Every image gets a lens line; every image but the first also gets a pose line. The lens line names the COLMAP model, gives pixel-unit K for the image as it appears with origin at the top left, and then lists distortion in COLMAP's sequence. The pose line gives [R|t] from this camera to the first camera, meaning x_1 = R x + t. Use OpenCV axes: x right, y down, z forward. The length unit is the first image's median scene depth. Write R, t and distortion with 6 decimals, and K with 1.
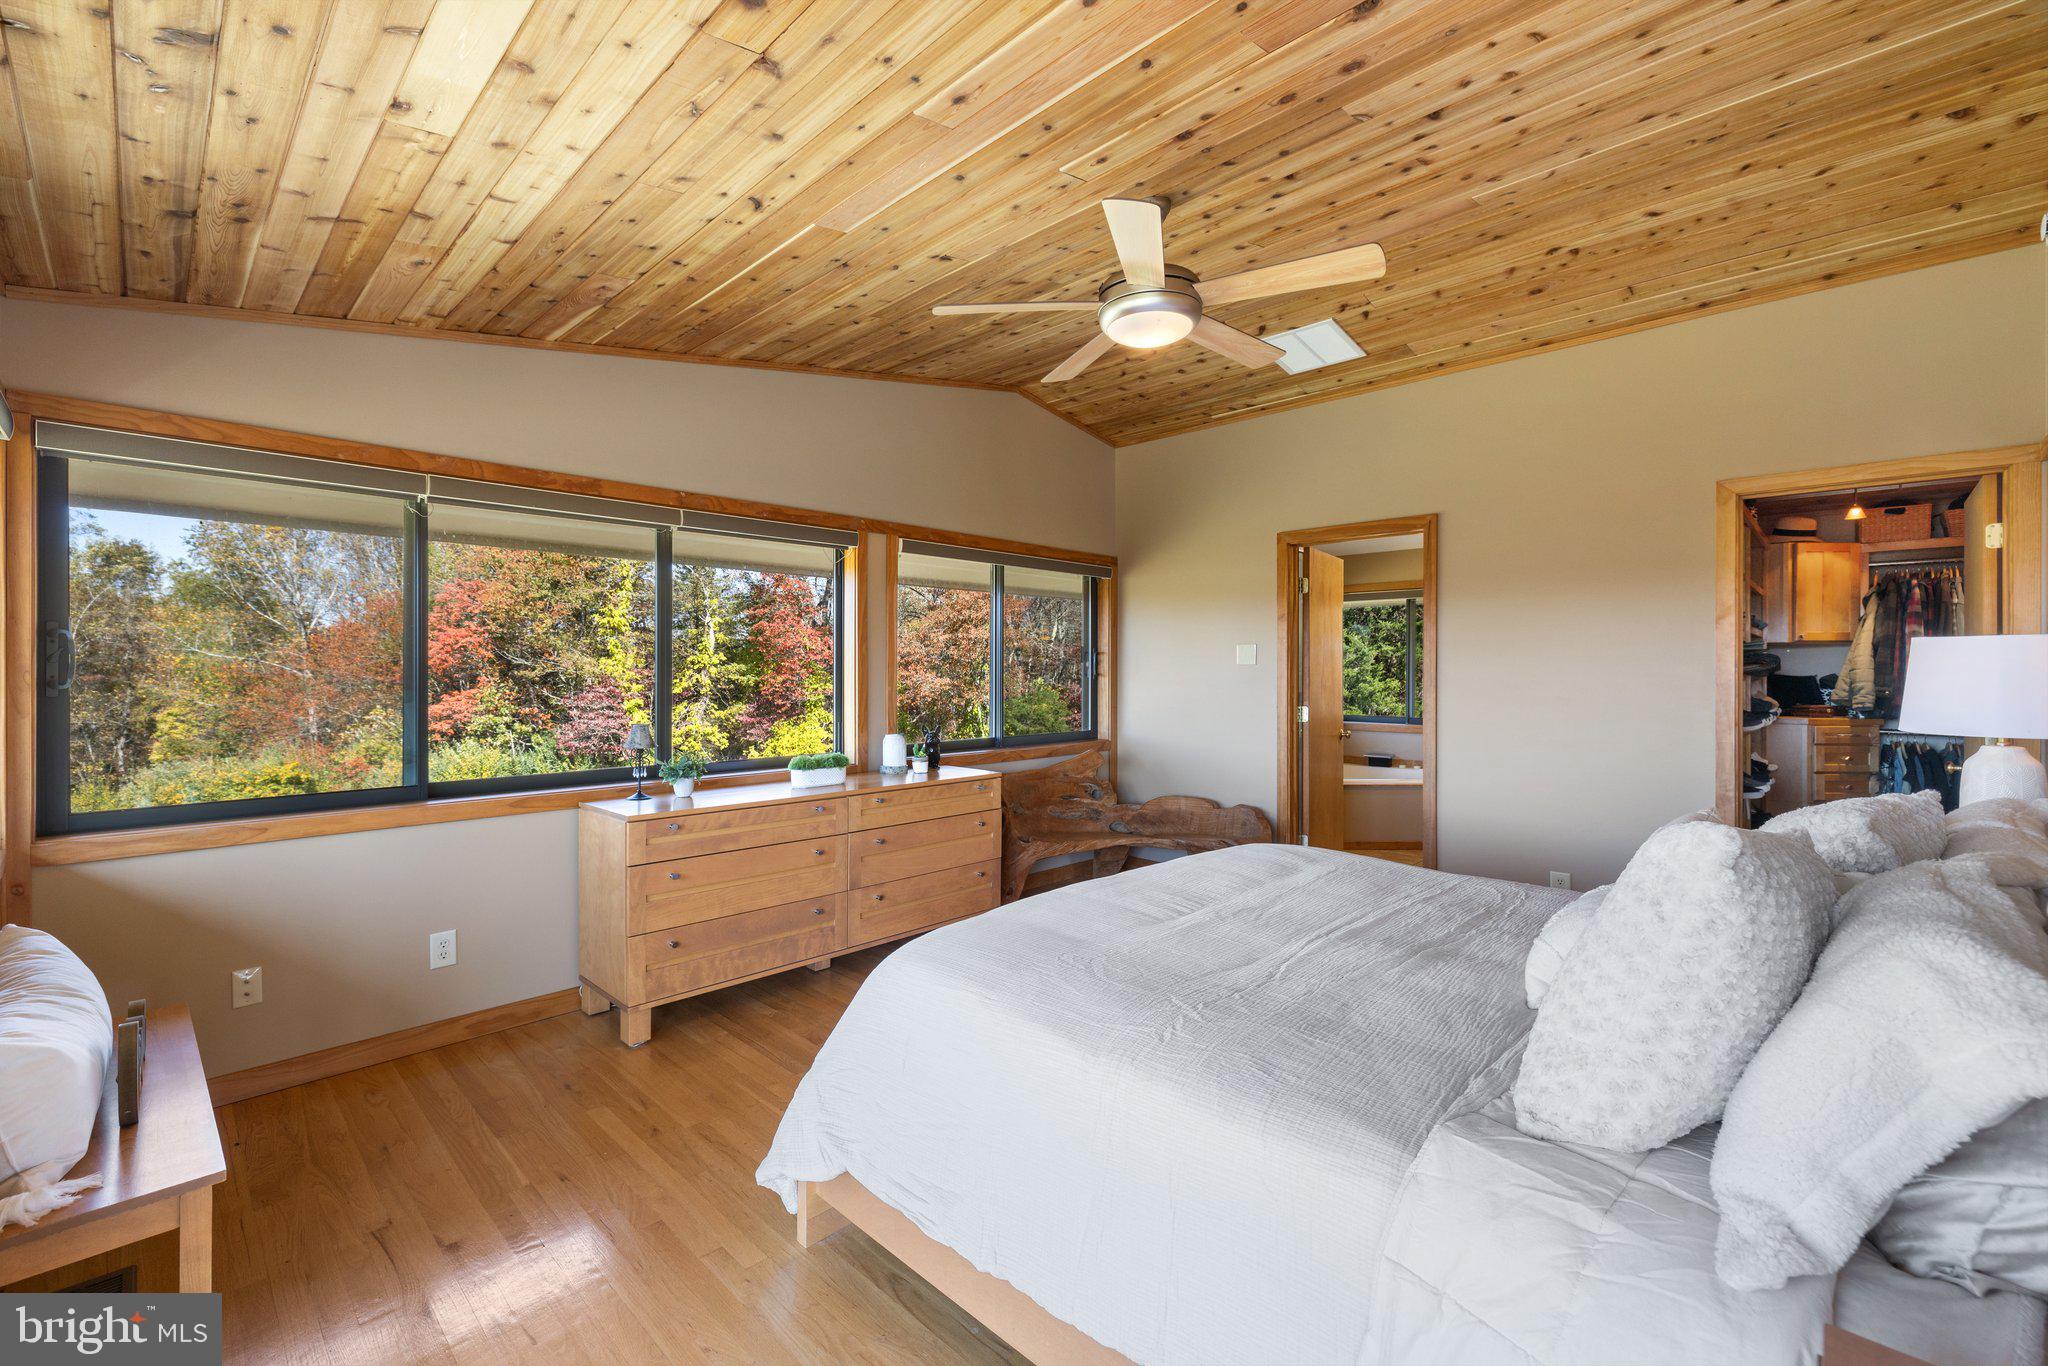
lens RADIAL K [[854.4, 0, 1011.1], [0, 854.4, 674.4], [0, 0, 1]] dist [0.003251, 0.000359]
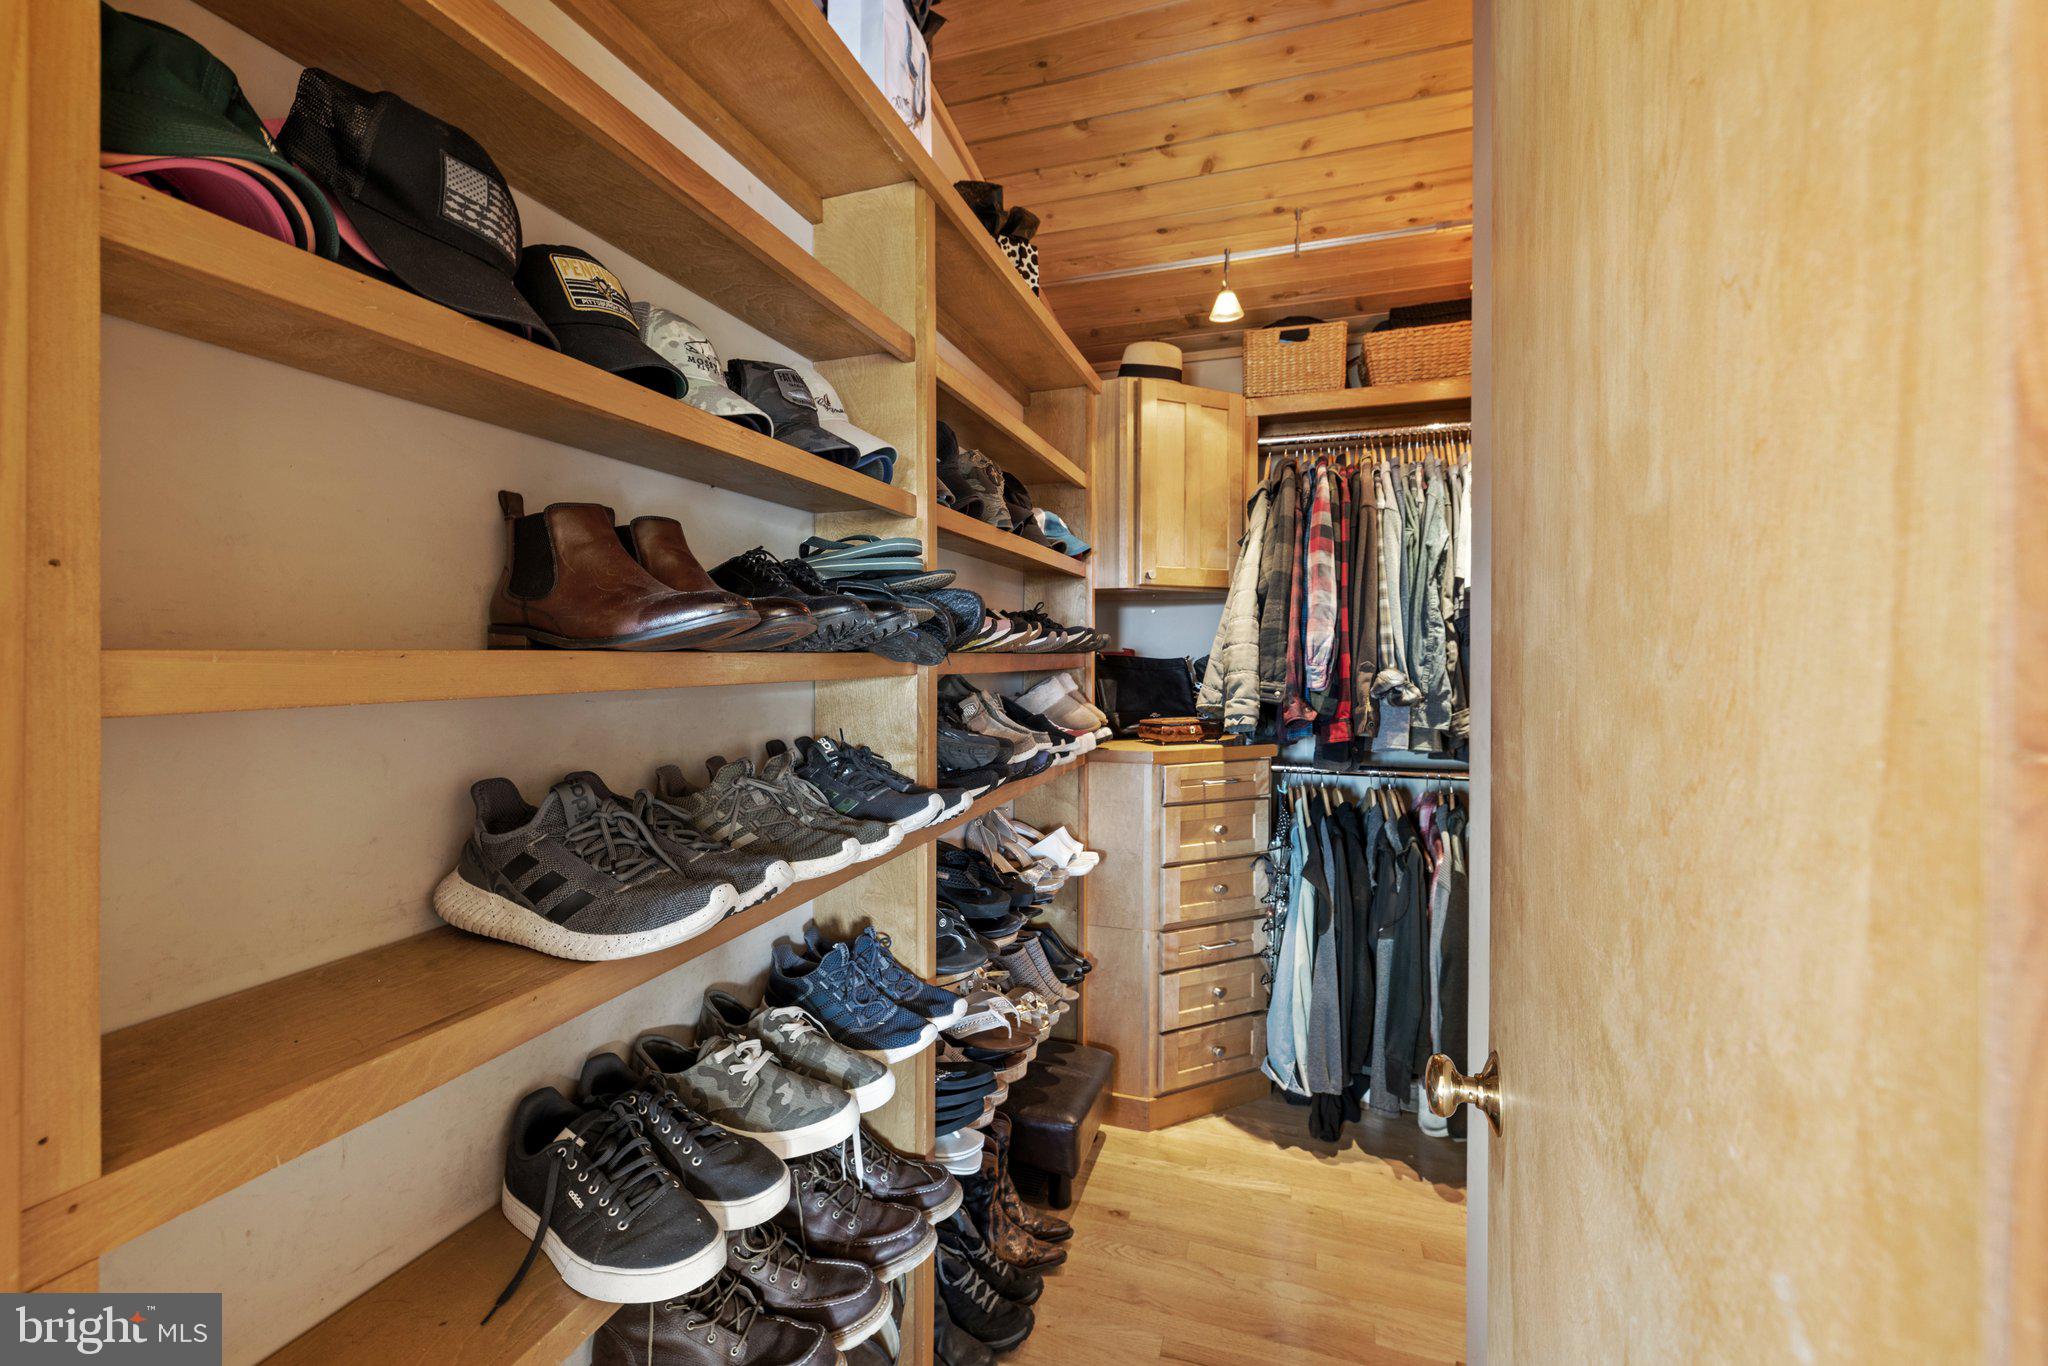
lens RADIAL K [[854.4, 0, 1022.0], [0, 854.4, 667.3], [0, 0, 1]] dist [0.003251, 0.000359]
pose [[0.893812, -0.006174, 0.448400, 0.658285], [0.000908, 0.999928, 0.011957, 0.001043], [-0.448441, -0.010280, 0.893753, 0.618413]]
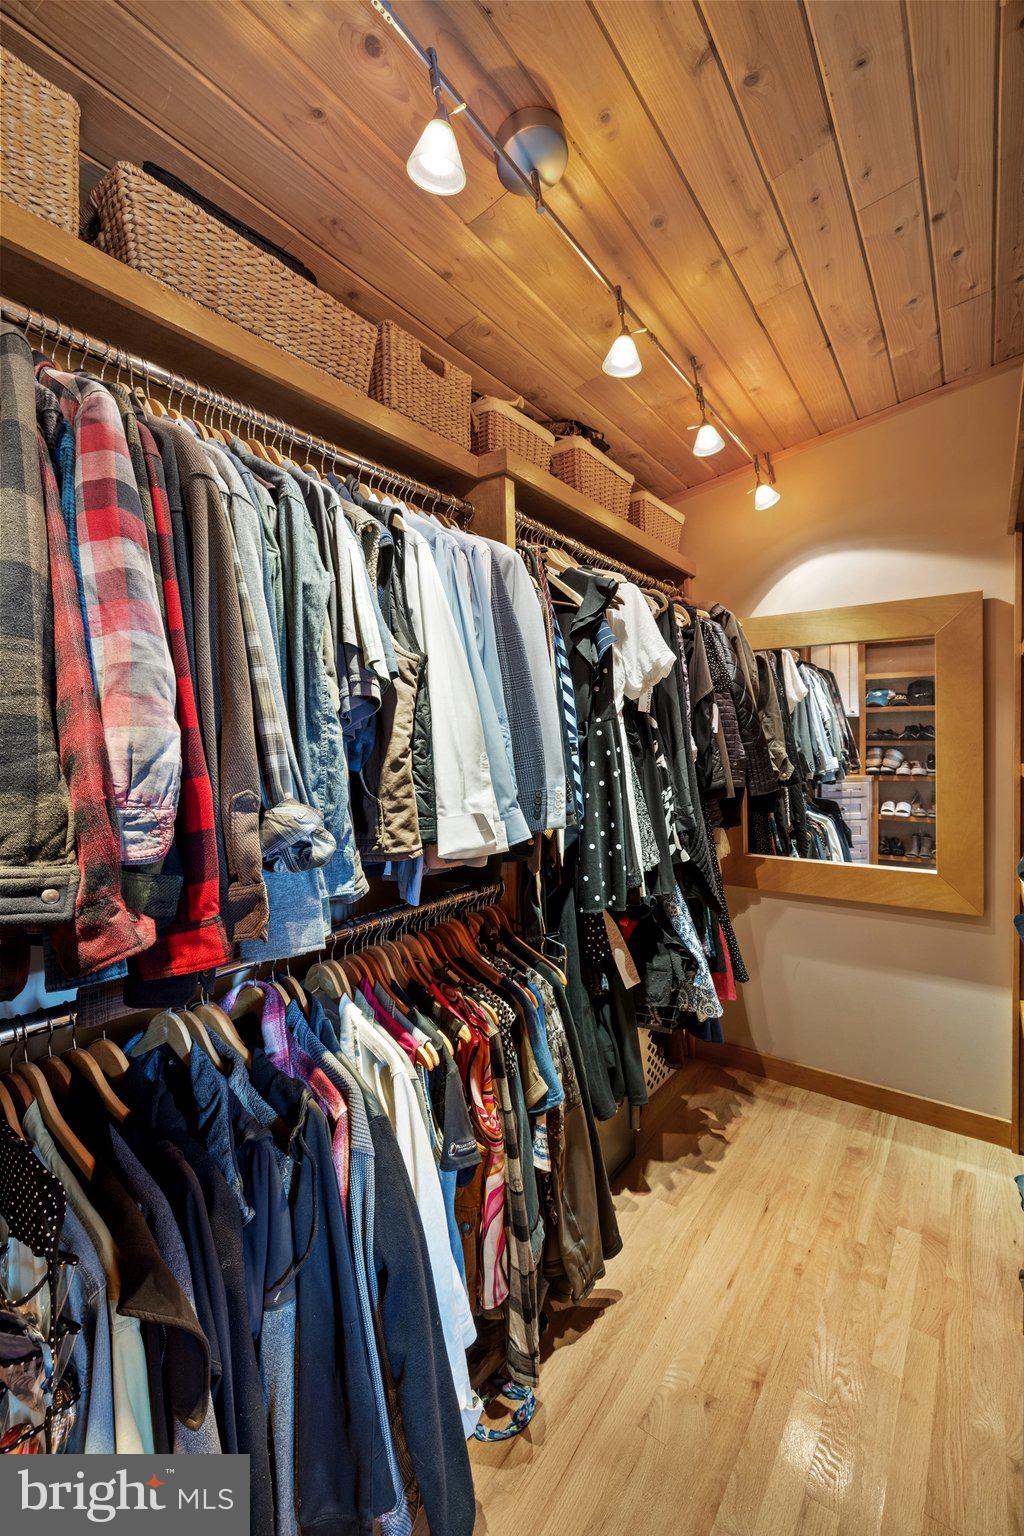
lens RADIAL K [[640.8, 0, 516.3], [0, 640.8, 764.6], [0, 0, 1]] dist [0.003251, 0.000359]
pose [[-0.161294, -0.035108, 0.986282, 0.842791], [0.007413, 0.999296, 0.036784, -0.008525], [-0.986879, 0.013244, -0.160920, 0.889272]]
